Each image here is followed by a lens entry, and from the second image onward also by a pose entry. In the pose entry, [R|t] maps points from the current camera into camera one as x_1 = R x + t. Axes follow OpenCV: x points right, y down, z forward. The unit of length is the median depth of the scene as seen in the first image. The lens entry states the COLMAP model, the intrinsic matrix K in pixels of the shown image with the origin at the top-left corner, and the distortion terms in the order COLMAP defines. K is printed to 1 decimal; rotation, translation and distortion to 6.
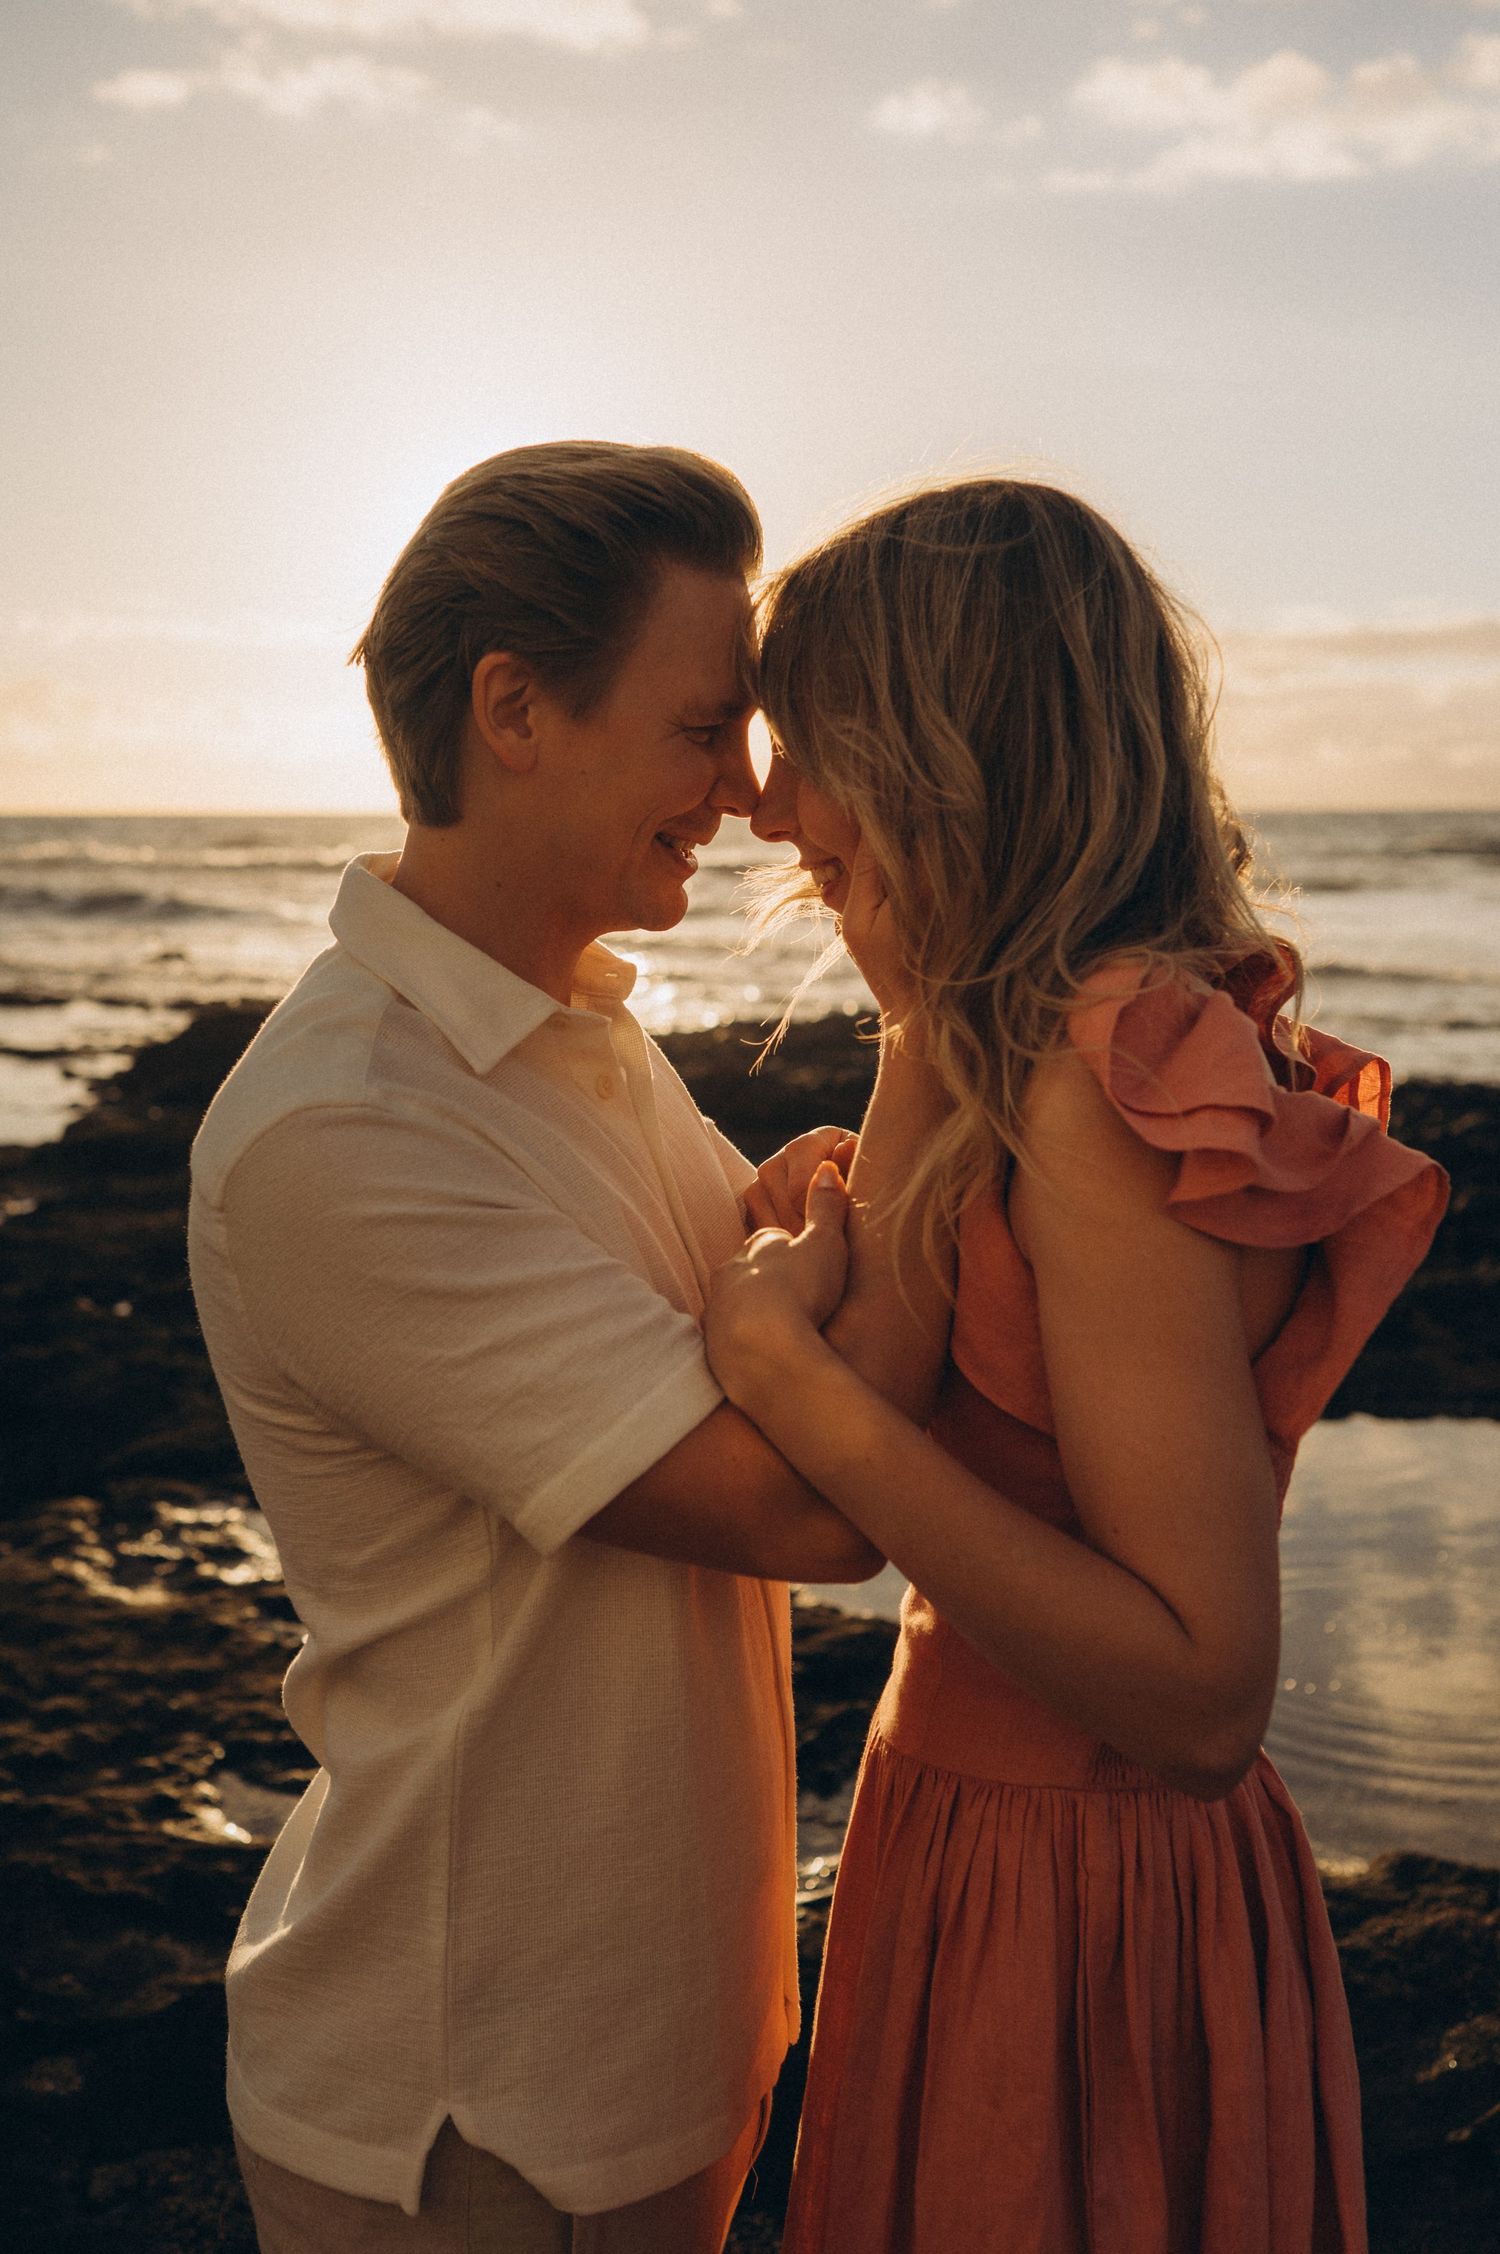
lens RADIAL K [[2306.6, 0, 720.8], [0, 2306.6, 1129.4], [0, 0, 1]] dist [0.125021, -0.327633]
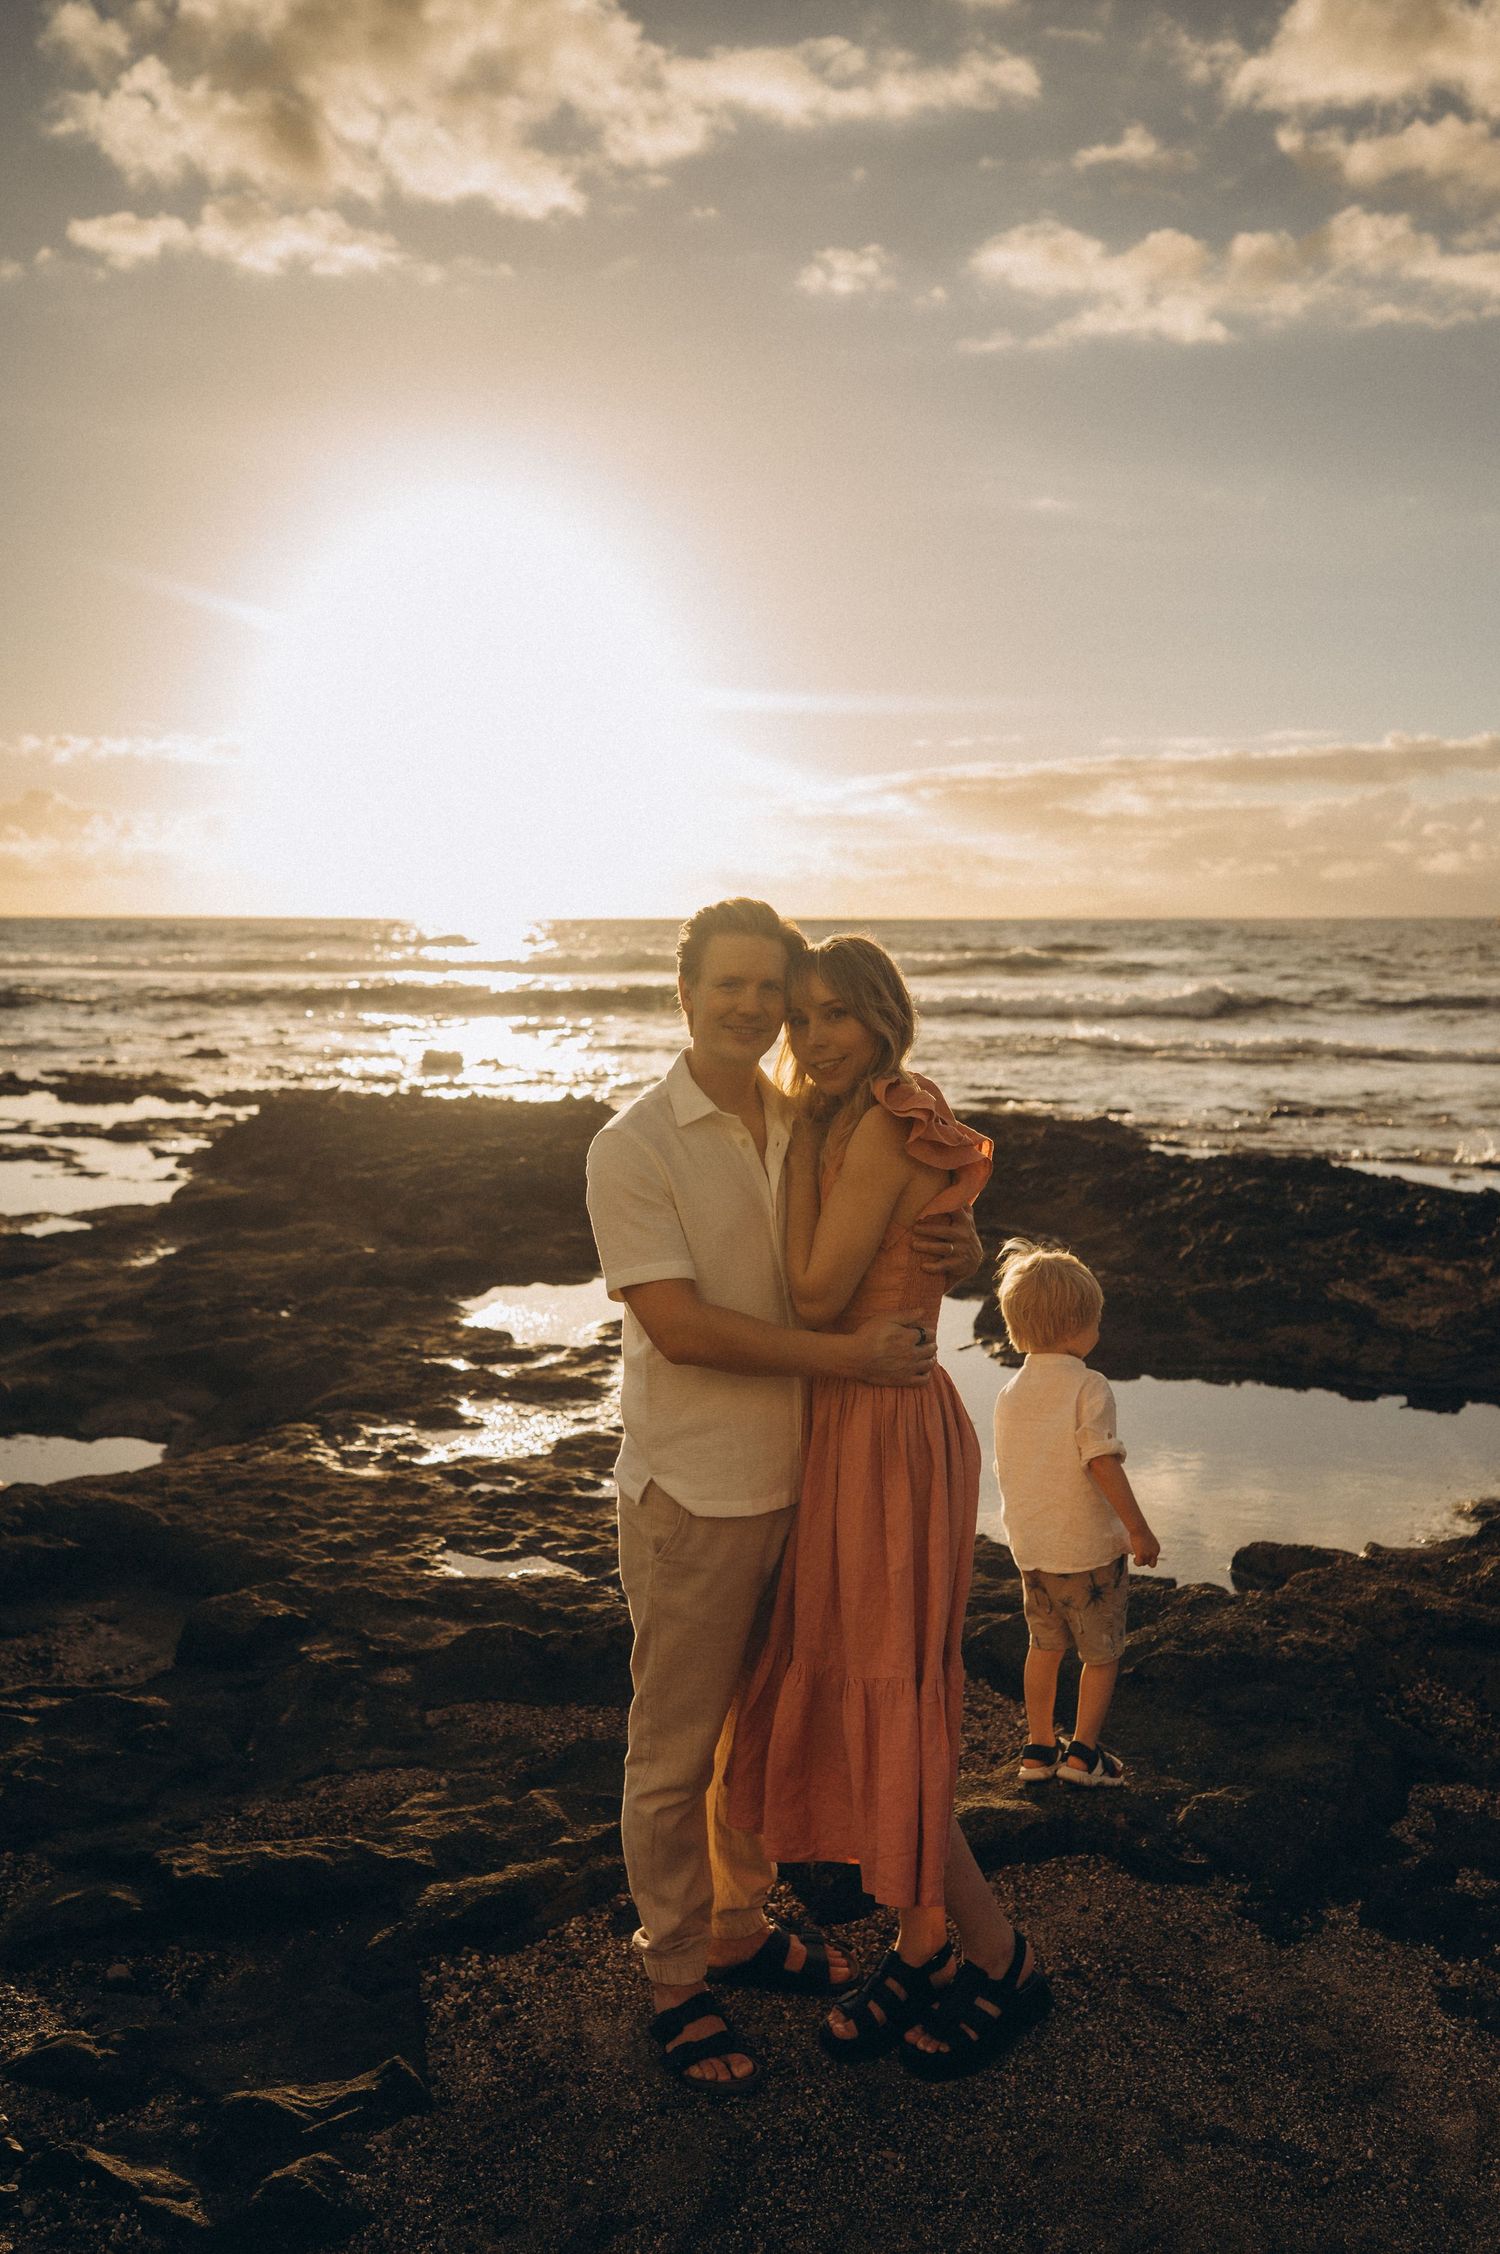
lens RADIAL K [[2306.6, 0, 720.8], [0, 2306.6, 1129.4], [0, 0, 1]] dist [0.125021, -0.327633]
pose [[0.999426, -0.000294, 0.033877, -0.058289], [0.001571, 0.999289, -0.037683, 0.026183], [-0.033842, 0.037715, 0.998715, -0.582080]]
